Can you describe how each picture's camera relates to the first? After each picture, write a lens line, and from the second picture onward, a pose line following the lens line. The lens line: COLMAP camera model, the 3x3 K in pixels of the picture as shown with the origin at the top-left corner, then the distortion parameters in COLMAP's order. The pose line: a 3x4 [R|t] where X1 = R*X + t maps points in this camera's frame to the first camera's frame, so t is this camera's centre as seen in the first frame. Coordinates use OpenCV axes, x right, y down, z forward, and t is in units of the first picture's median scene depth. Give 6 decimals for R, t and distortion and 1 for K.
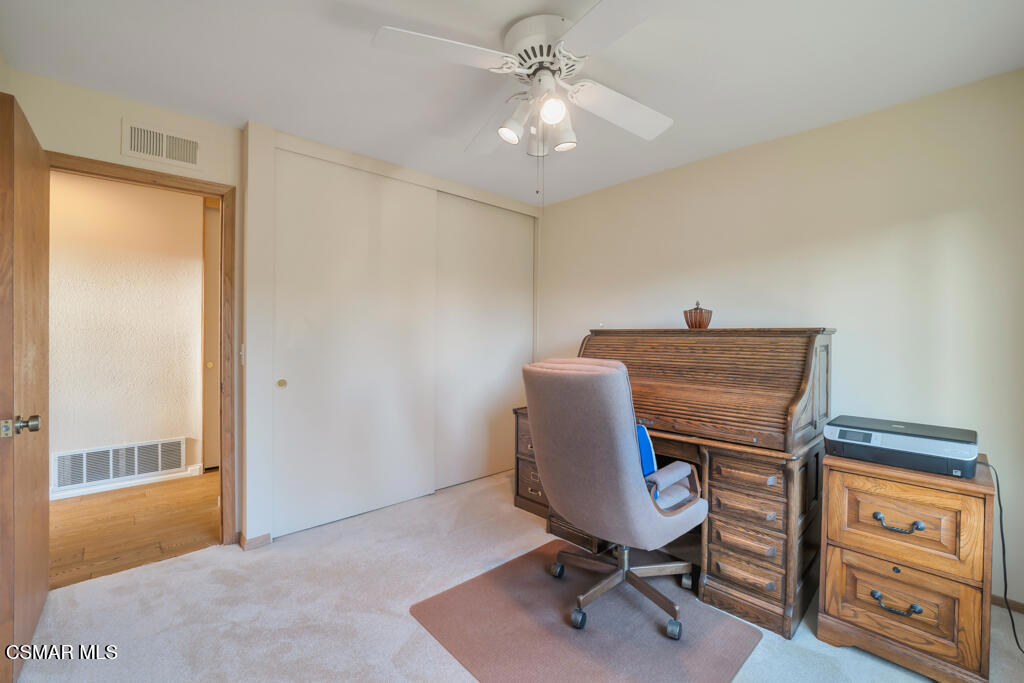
lens RADIAL K [[444.6, 0, 512.0], [0, 444.6, 341.5], [0, 0, 1]] dist [-0.017221, 0.000458]
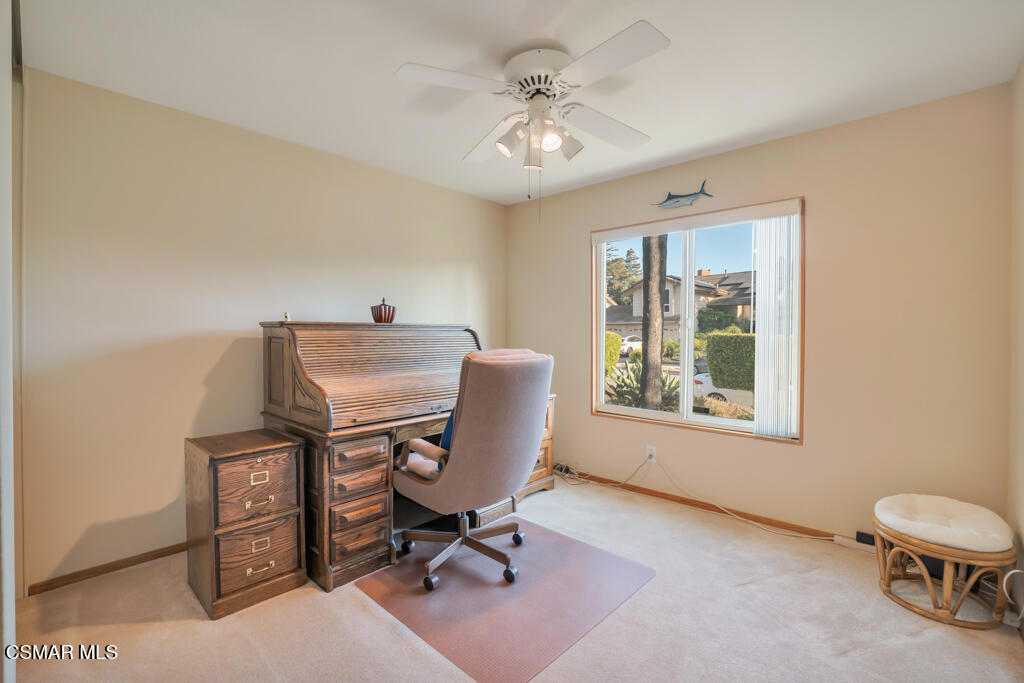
lens RADIAL K [[457.7, 0, 512.0], [0, 457.7, 341.5], [0, 0, 1]] dist [-0.021444, 0.000027]
pose [[-0.072131, -0.027434, 0.997018, -0.728852], [0.021052, 0.999357, 0.029021, -0.009009], [-0.997173, 0.023083, -0.071507, 0.767128]]
